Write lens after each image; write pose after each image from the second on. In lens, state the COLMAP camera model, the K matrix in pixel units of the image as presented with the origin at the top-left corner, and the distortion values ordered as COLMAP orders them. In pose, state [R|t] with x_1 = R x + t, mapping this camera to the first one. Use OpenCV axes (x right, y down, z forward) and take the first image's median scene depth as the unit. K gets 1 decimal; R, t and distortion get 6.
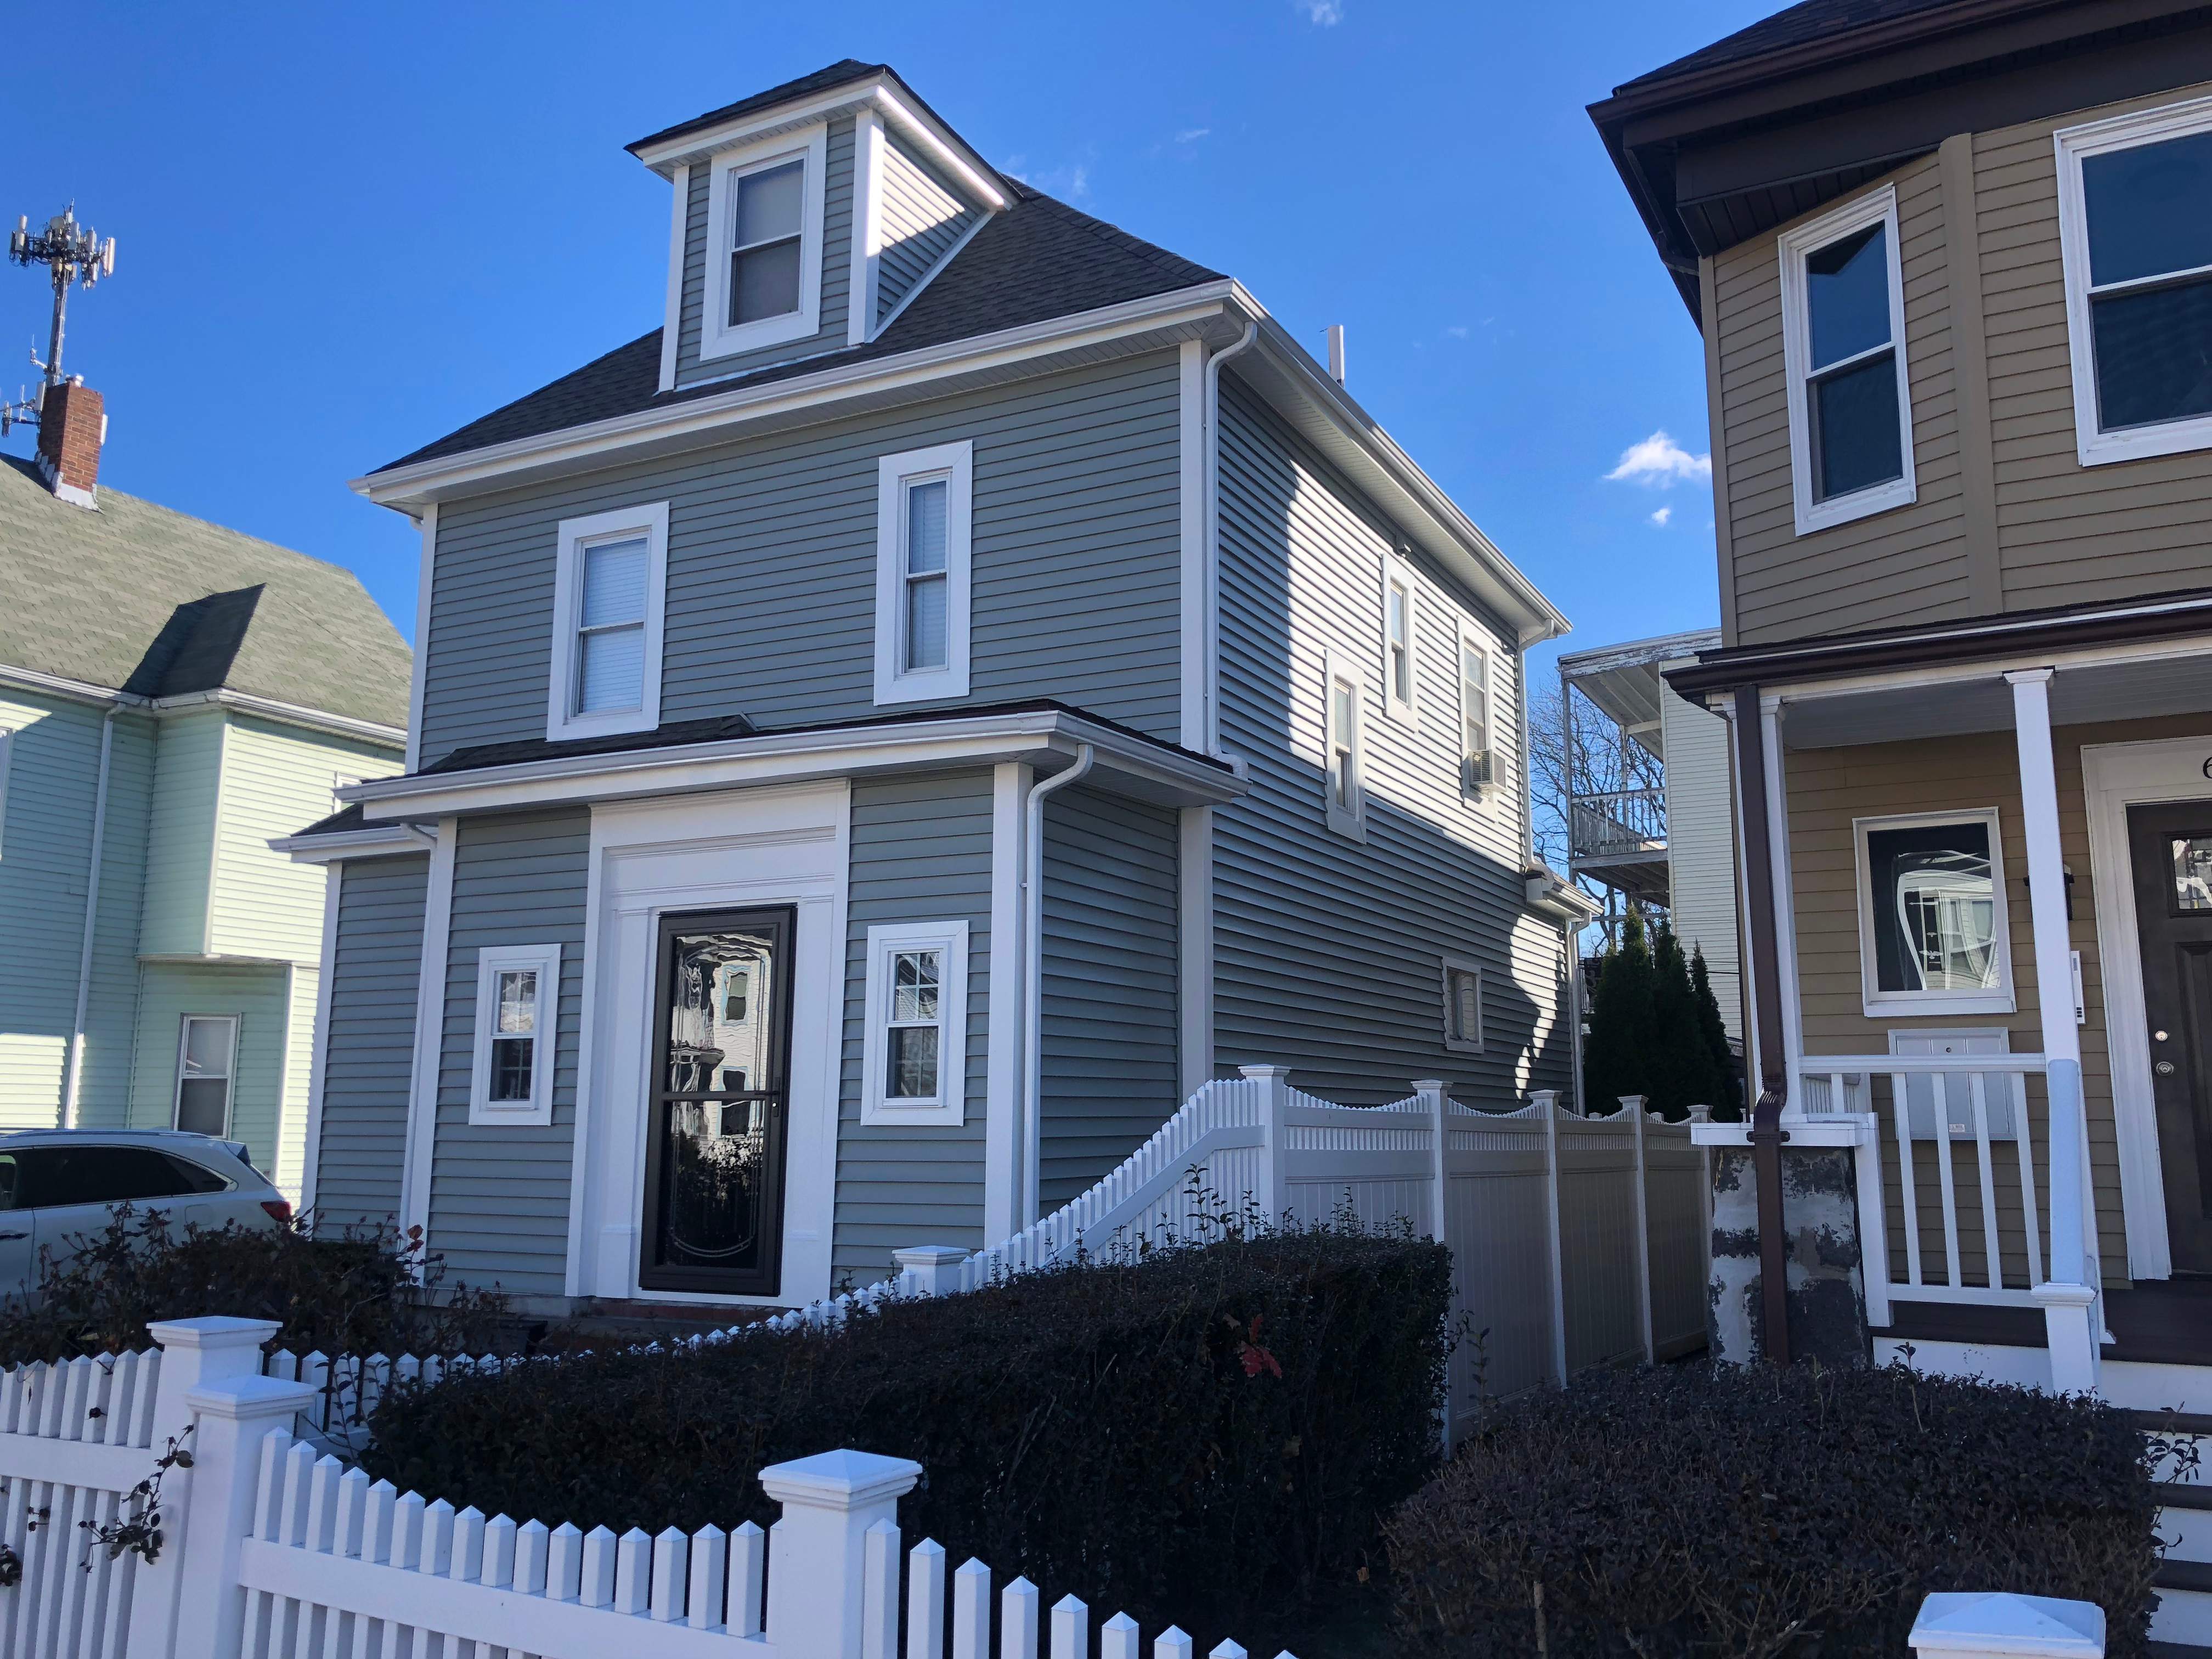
lens RADIAL K [[1802.3, 0, 1119.7], [0, 1802.3, 821.7], [0, 0, 1]] dist [0.044483, -0.004650]
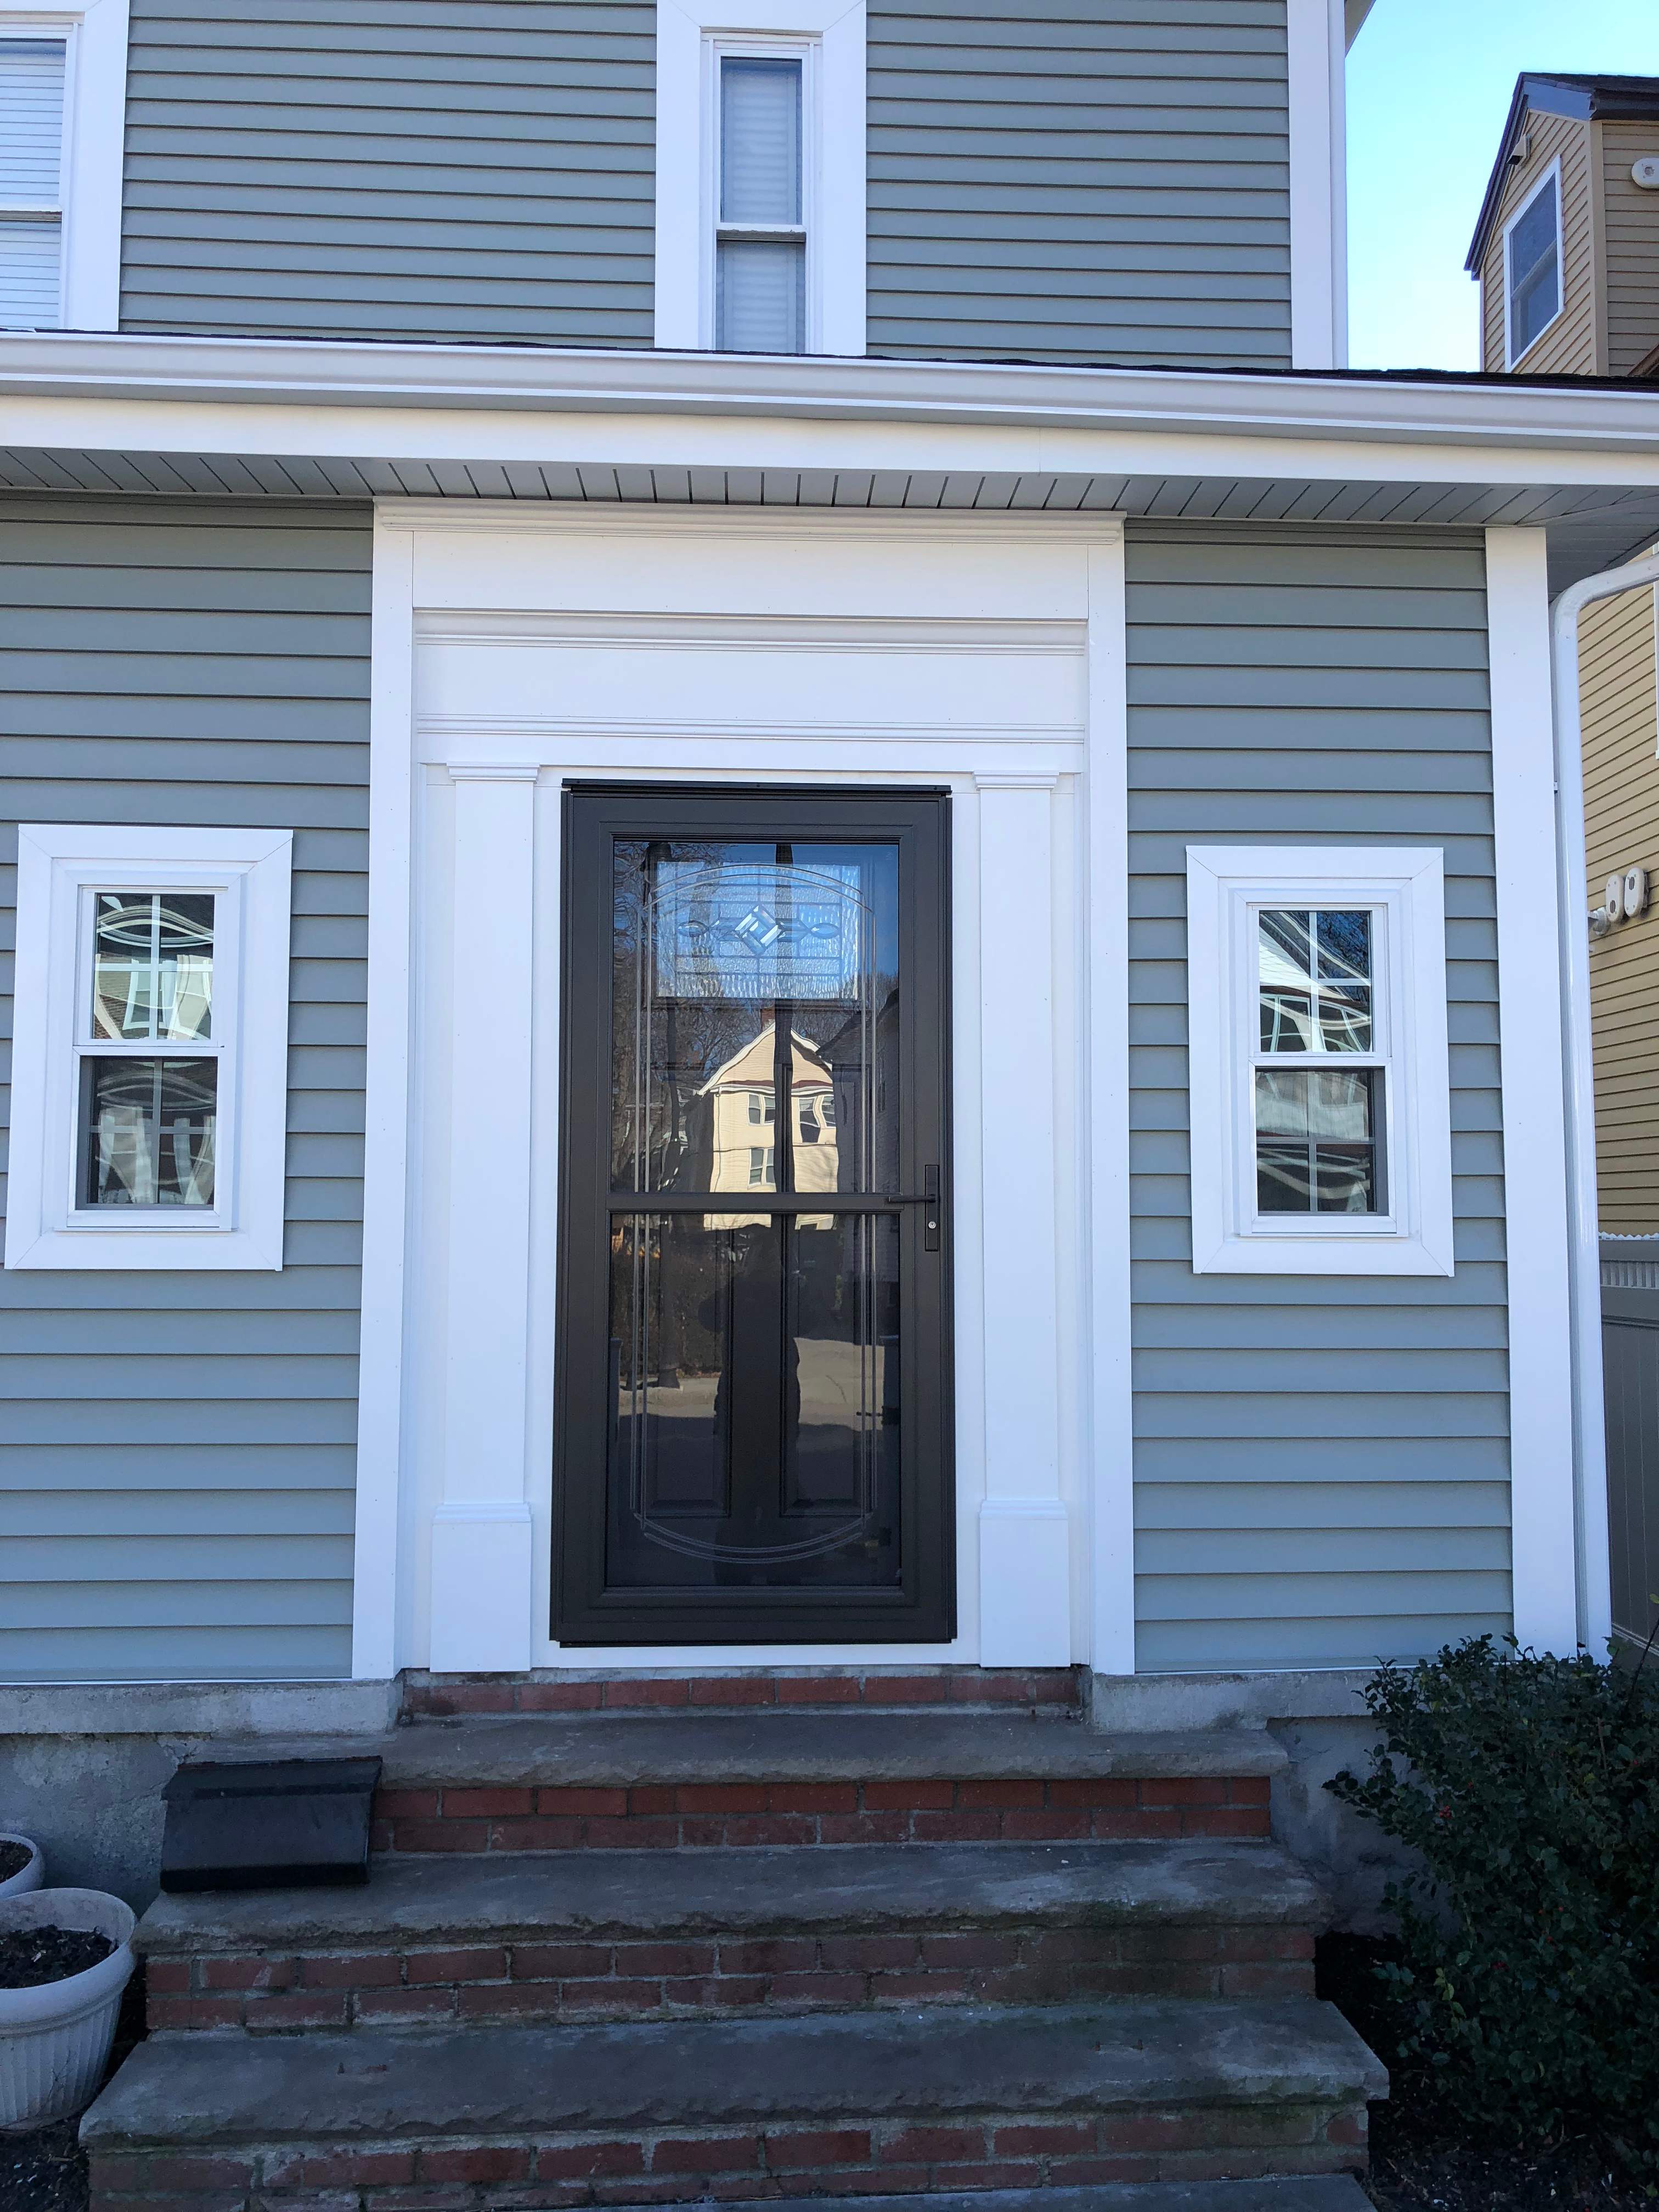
lens RADIAL K [[1807.4, 0, 834.2], [0, 1807.4, 1110.1], [0, 0, 1]] dist [0.047737, -0.047640]
pose [[0.864828, 0.031067, 0.501105, -0.361723], [-0.083916, 0.992988, 0.083263, 0.076262], [-0.495005, -0.114059, 0.861371, 0.517041]]
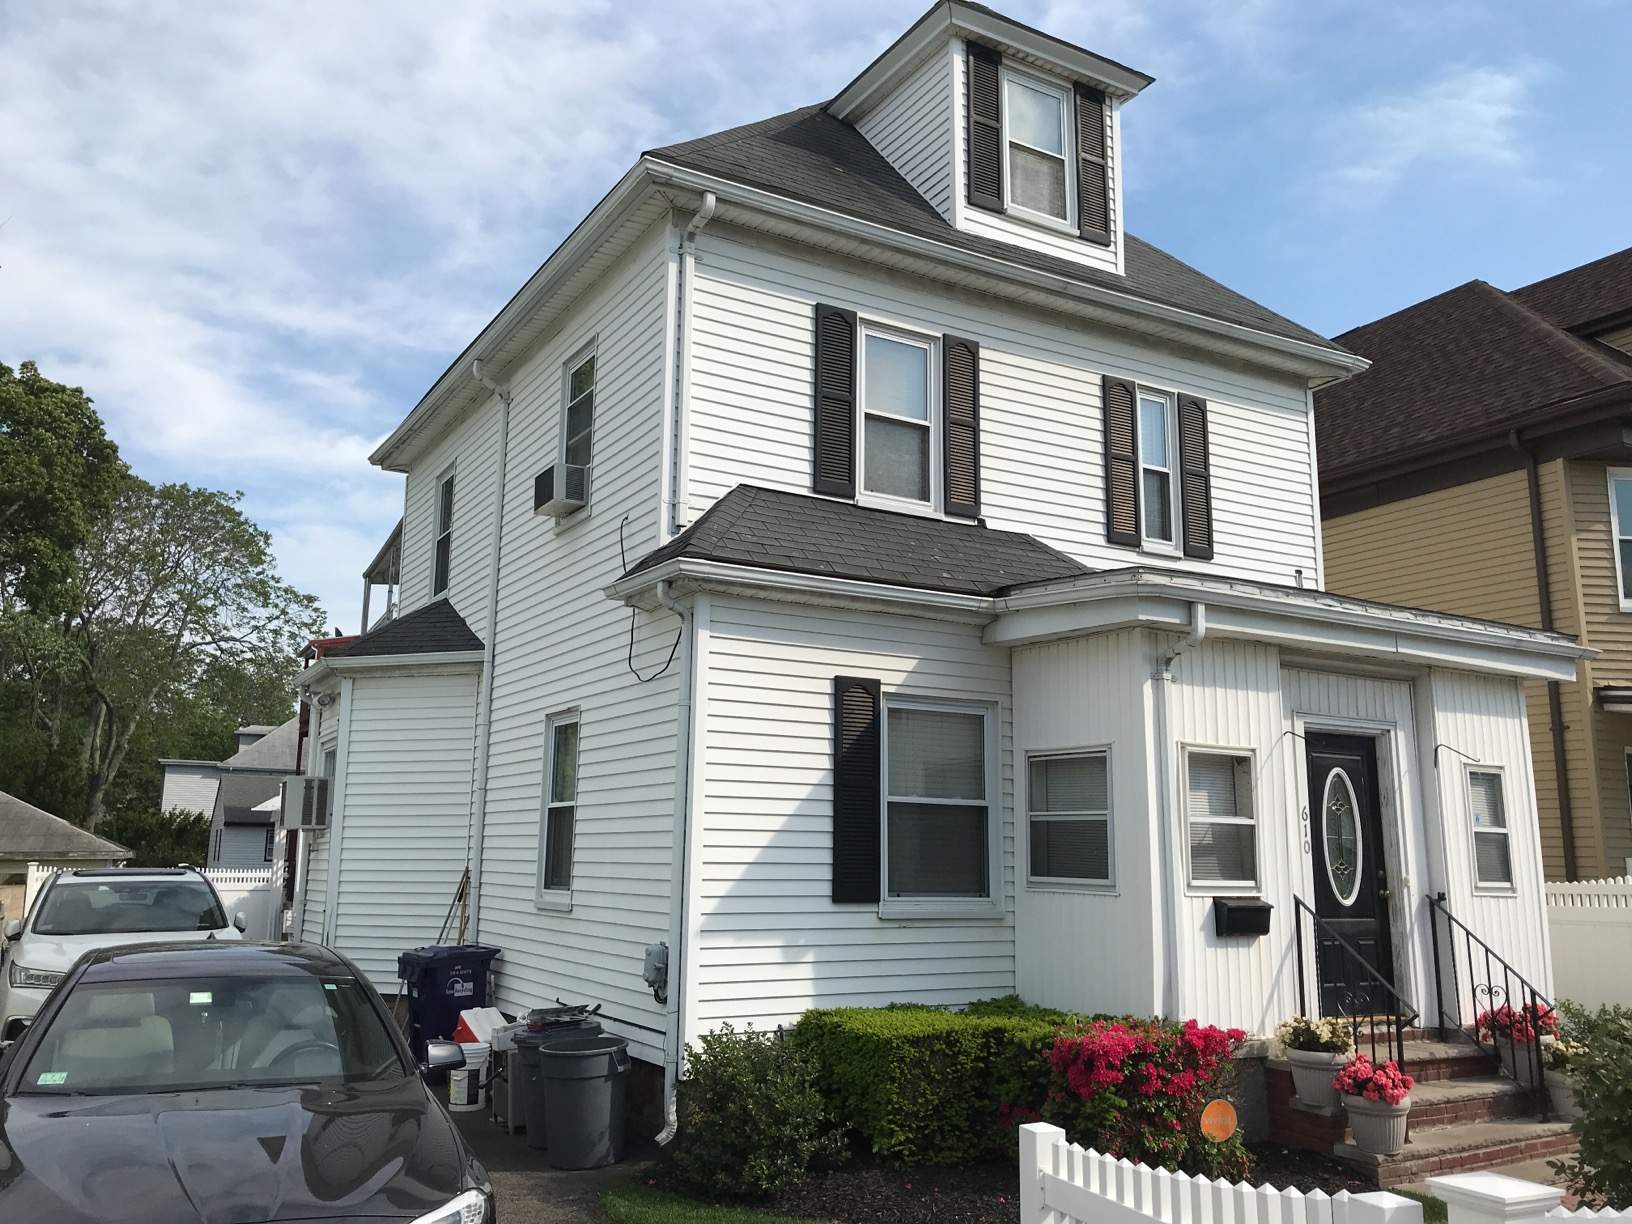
lens RADIAL K [[1332.8, 0, 816.0], [0, 1332.8, 612.0], [0, 0, 1]] dist [0.102363, -0.158100]
pose [[0.537678, 0.158307, 0.828156, -1.080232], [-0.153692, 0.984162, -0.088344, 0.095264], [-0.829024, -0.079781, 0.553492, 0.674168]]
